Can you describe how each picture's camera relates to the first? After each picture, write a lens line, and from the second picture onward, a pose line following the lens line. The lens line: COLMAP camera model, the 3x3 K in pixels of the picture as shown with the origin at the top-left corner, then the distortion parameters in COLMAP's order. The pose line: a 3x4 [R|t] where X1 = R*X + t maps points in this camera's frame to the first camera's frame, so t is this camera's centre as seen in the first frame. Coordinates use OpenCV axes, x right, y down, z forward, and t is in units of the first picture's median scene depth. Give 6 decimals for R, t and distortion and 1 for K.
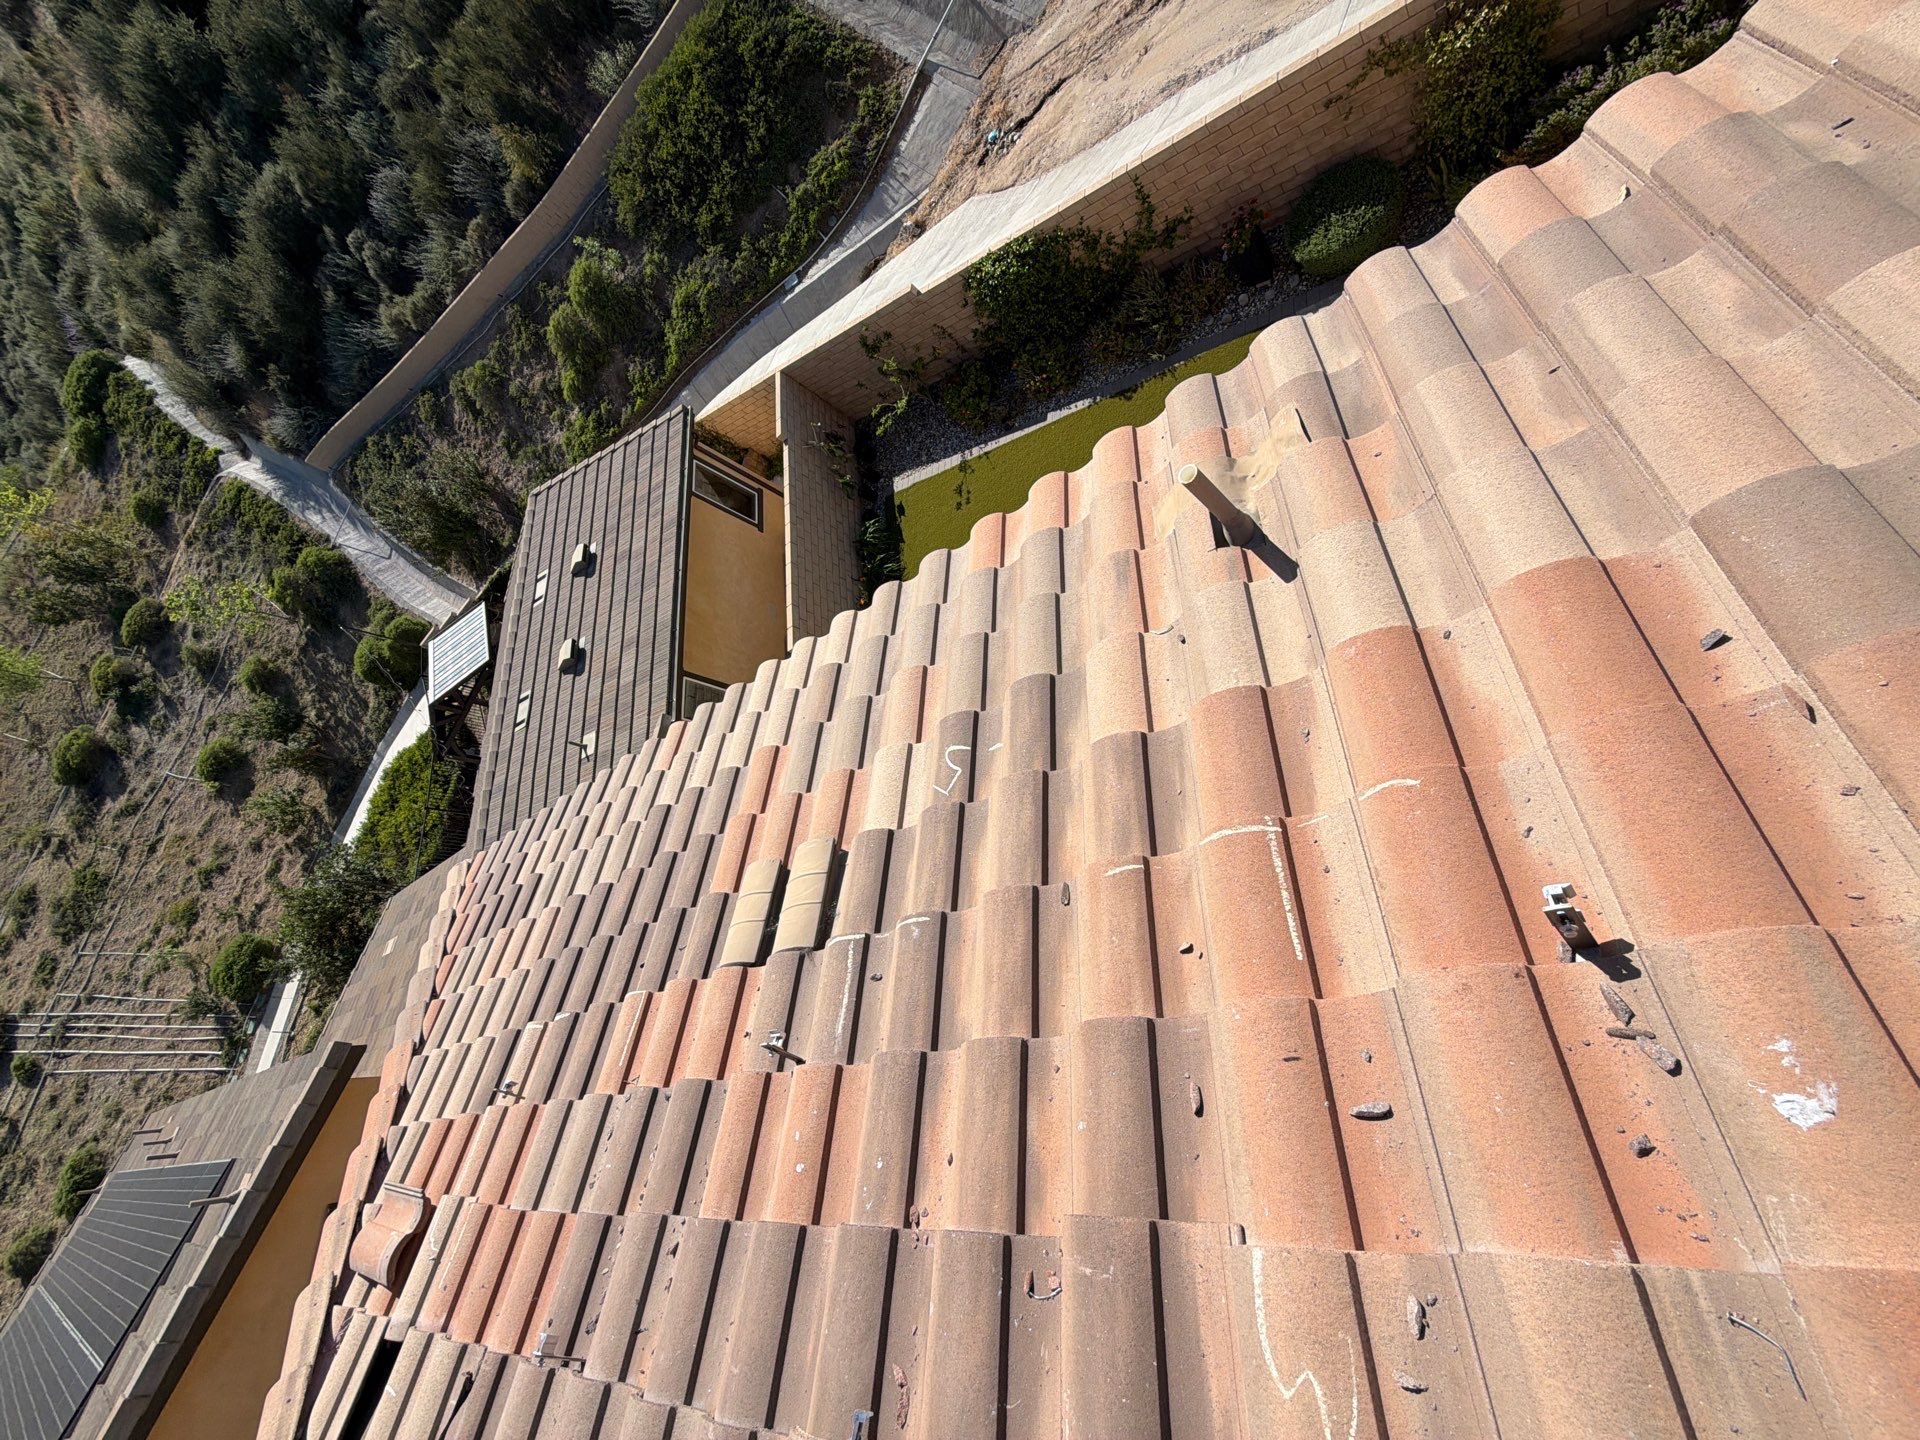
lens RADIAL K [[764.1, 0, 964.4], [0, 764.1, 720.9], [0, 0, 1]] dist [-0.003761, 0.000455]
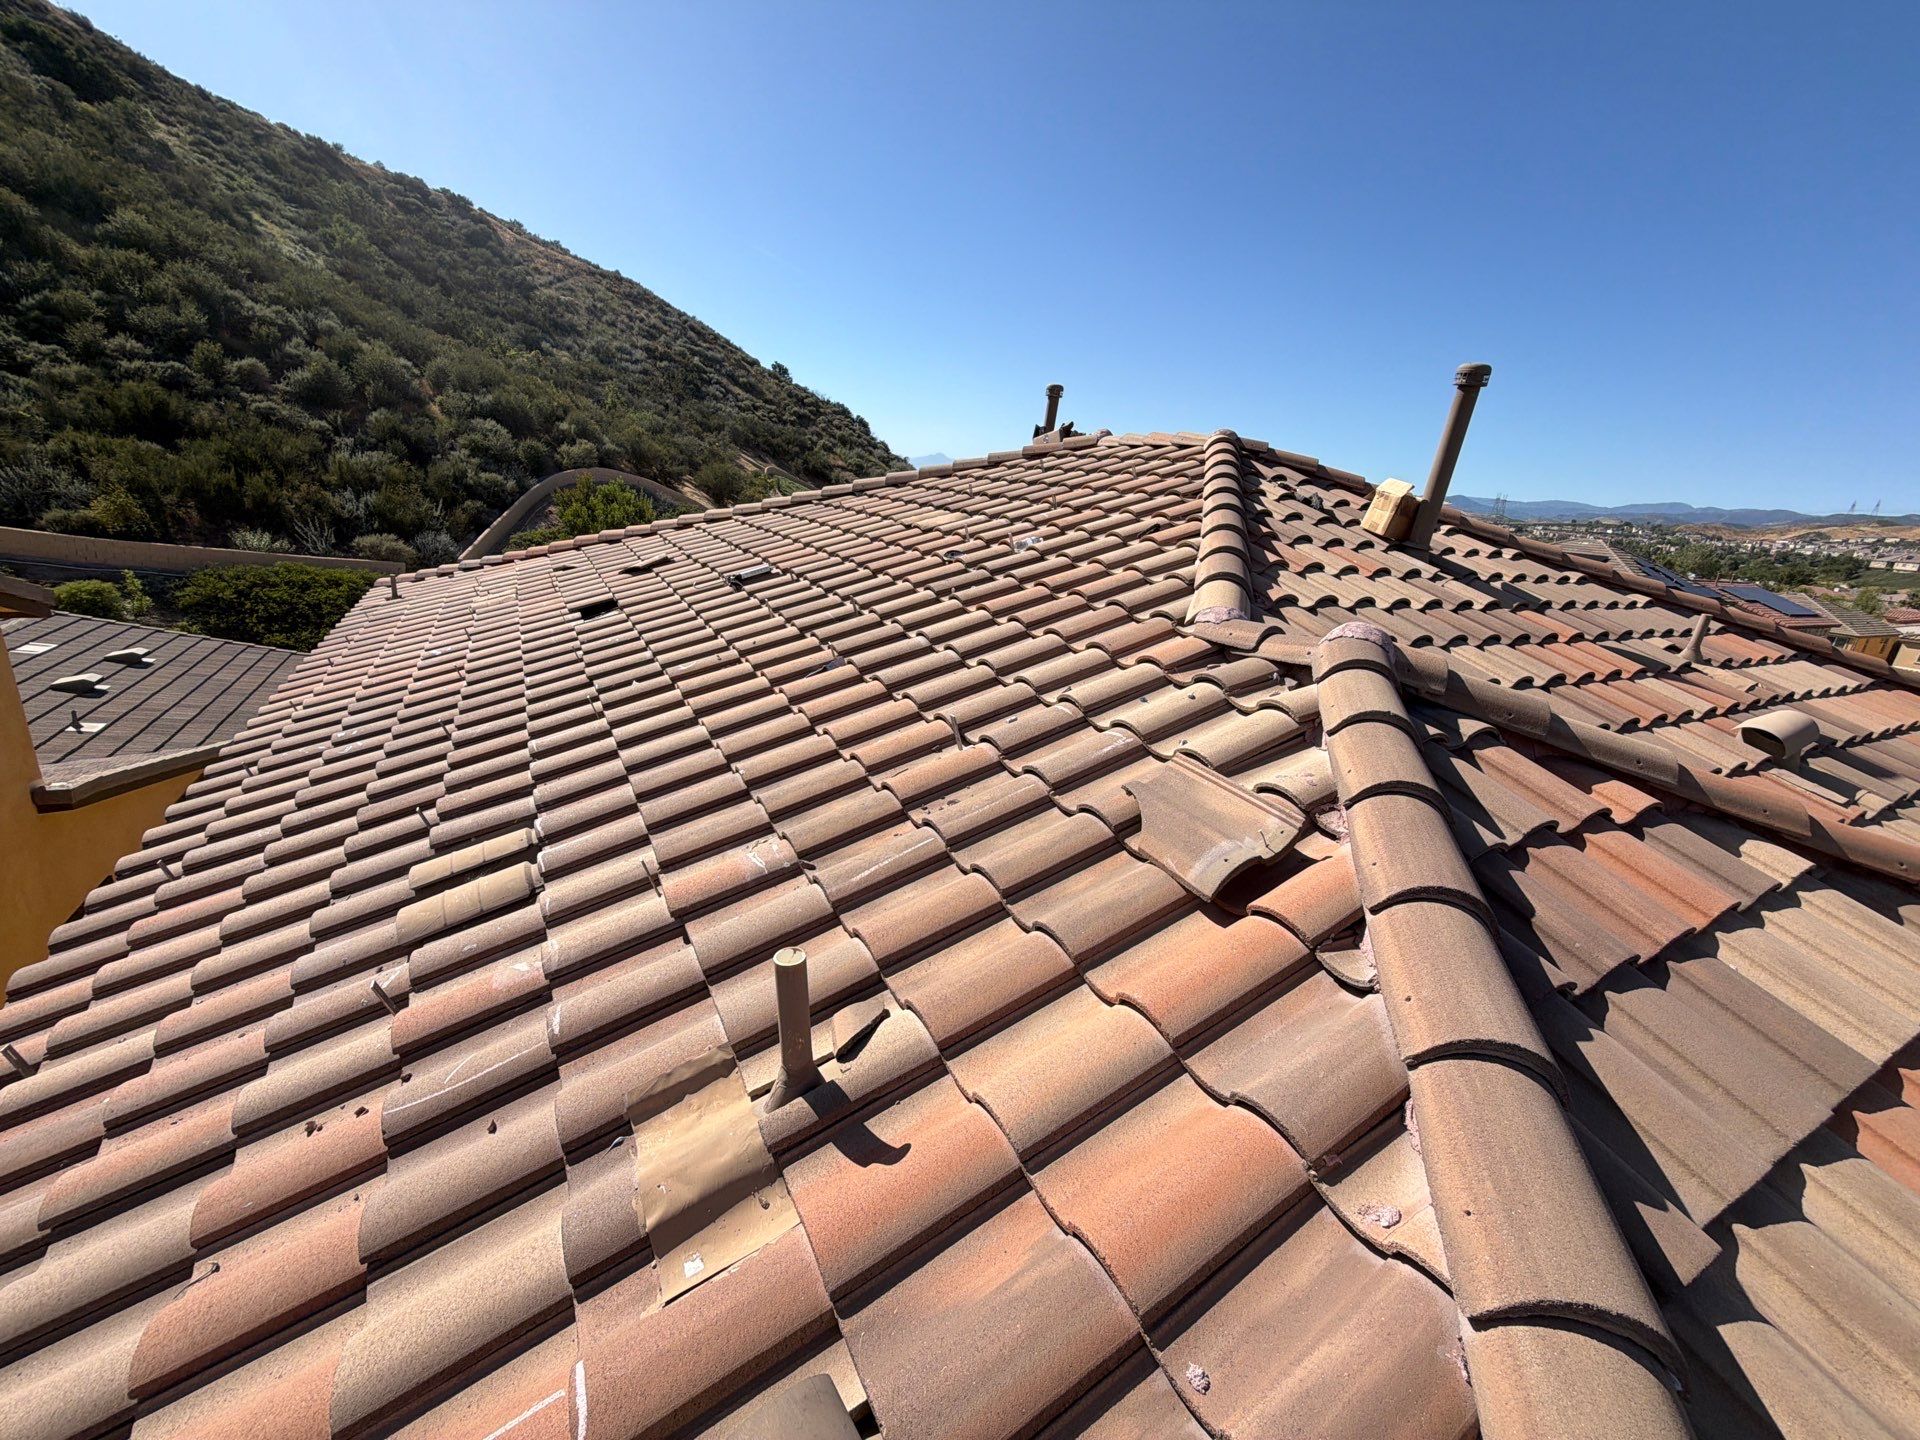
lens RADIAL K [[764.1, 0, 960.4], [0, 764.1, 723.3], [0, 0, 1]] dist [-0.003761, 0.000455]
pose [[0.640880, 0.607338, 0.469482, -0.107892], [0.114710, 0.528954, -0.840862, 0.425880], [-0.759022, 0.592746, 0.269328, -0.042375]]
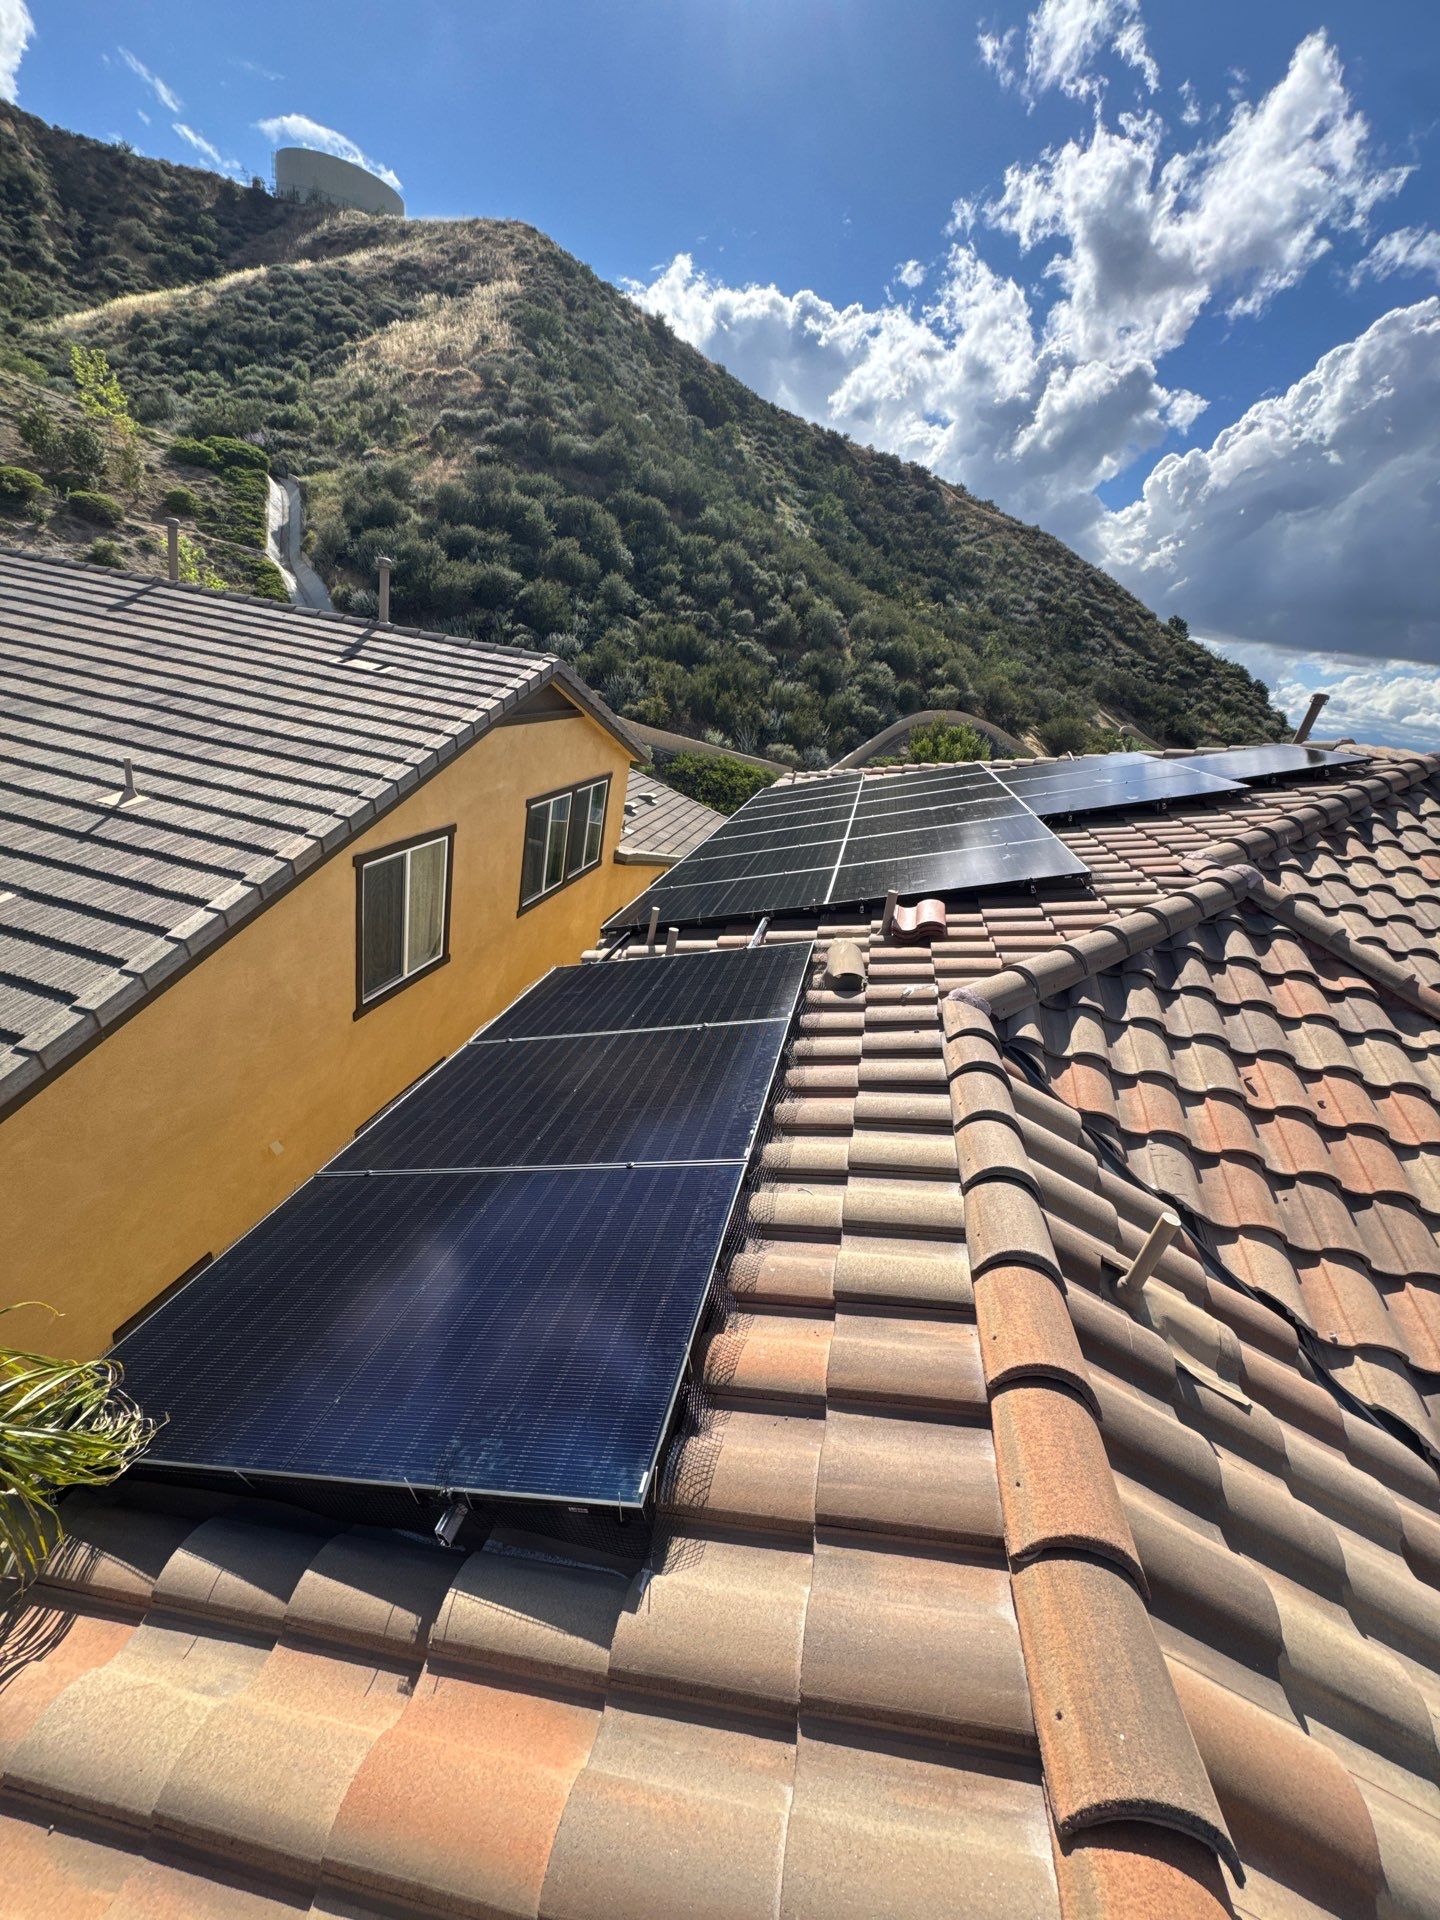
lens RADIAL K [[764.1, 0, 725.0], [0, 764.1, 958.5], [0, 0, 1]] dist [-0.003761, 0.000455]
pose [[0.578166, 0.814289, 0.051554, -0.098825], [-0.562978, 0.443867, -0.697164, 0.543331], [-0.590576, 0.374053, 0.715055, -0.107839]]
